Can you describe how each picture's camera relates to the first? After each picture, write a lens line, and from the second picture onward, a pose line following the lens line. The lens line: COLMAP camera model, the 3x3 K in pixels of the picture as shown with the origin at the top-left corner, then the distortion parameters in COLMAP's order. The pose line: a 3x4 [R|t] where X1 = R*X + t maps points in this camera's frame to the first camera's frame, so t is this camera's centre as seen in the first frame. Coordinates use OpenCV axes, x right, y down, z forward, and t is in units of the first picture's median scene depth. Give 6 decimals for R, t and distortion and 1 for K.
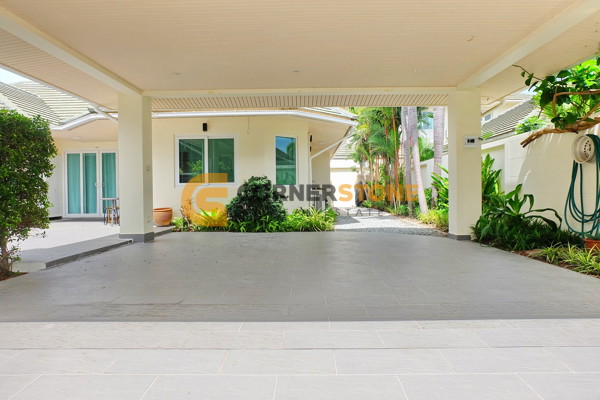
lens RADIAL K [[419.5, 0, 296.4], [0, 419.5, 197.4], [0, 0, 1]] dist [-0.004614, 0.005732]
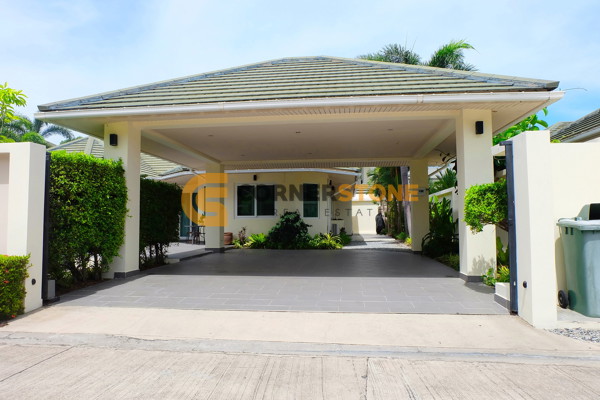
lens RADIAL K [[419.5, 0, 296.4], [0, 419.5, 197.4], [0, 0, 1]] dist [-0.004614, 0.005732]
pose [[0.995180, 0.003652, -0.097998, 0.073654], [-0.009828, 0.997989, -0.062615, -0.008351], [0.097572, 0.063276, 0.993215, -0.467230]]
